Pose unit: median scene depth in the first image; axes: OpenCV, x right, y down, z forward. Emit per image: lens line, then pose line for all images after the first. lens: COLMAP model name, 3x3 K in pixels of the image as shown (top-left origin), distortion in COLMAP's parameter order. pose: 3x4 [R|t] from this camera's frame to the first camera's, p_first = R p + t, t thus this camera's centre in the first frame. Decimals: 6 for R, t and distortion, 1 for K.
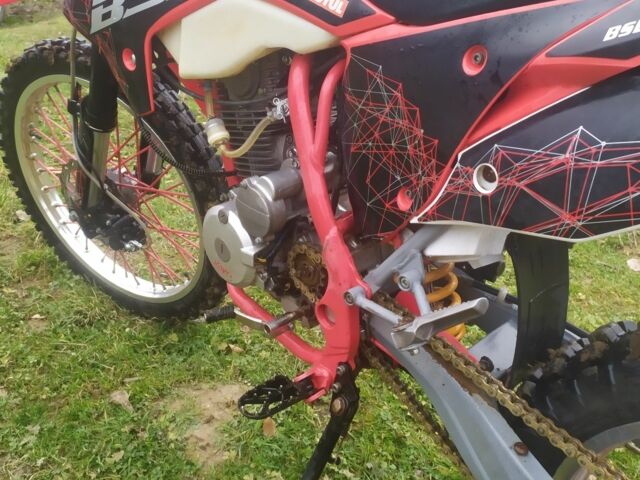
lens RADIAL K [[620.6, 0, 318.6], [0, 620.6, 240.5], [0, 0, 1]] dist [0.050590, 0.000000]
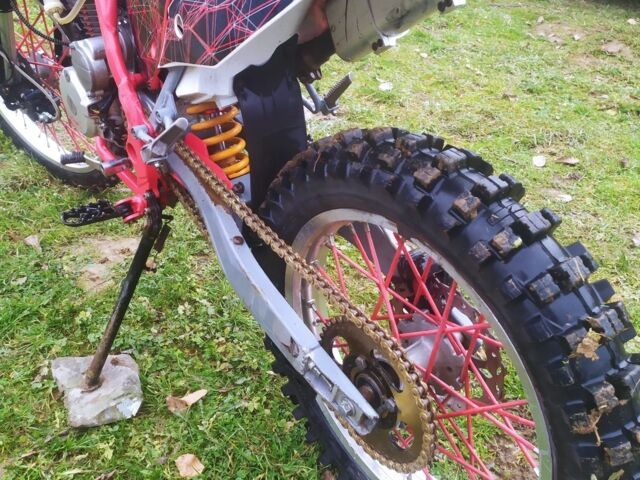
lens RADIAL K [[620.6, 0, 320.0], [0, 620.6, 236.8], [0, 0, 1]] dist [0.050590, 0.000000]
pose [[0.997871, 0.032970, -0.056271, 0.342778], [-0.026339, 0.993044, 0.114761, 0.098139], [0.059663, -0.113034, 0.991798, -0.195519]]
